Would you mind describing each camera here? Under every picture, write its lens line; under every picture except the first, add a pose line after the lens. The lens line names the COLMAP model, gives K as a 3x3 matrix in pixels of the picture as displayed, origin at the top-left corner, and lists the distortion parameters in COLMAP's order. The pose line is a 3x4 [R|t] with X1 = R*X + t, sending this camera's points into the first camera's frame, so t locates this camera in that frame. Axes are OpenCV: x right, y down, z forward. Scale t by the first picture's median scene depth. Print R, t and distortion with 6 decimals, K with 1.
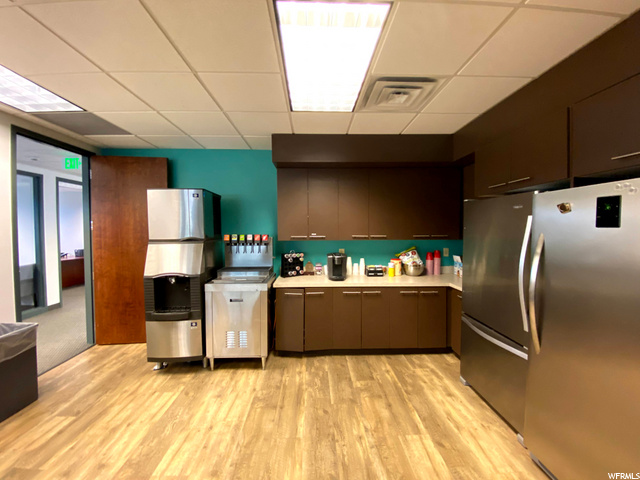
lens RADIAL K [[262.7, 0, 319.0], [0, 262.7, 235.8], [0, 0, 1]] dist [-0.003442, -0.000981]
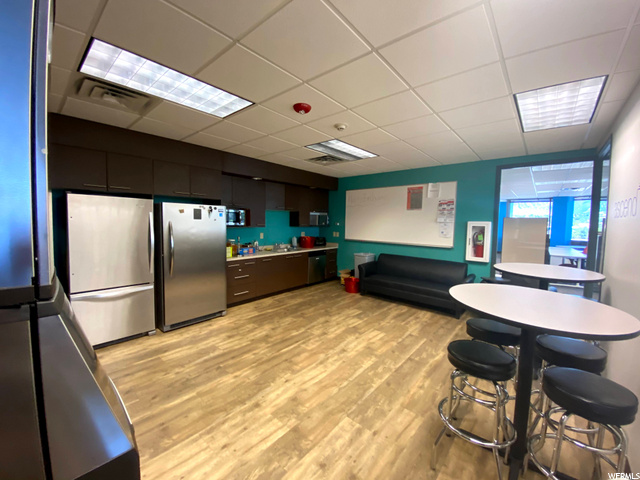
lens RADIAL K [[262.7, 0, 318.7], [0, 262.7, 238.1], [0, 0, 1]] dist [-0.003442, -0.000981]
pose [[-0.738286, -0.045190, 0.672973, -1.328088], [0.009525, 0.996955, 0.077395, -0.023683], [-0.674421, 0.063550, -0.735607, 1.535747]]
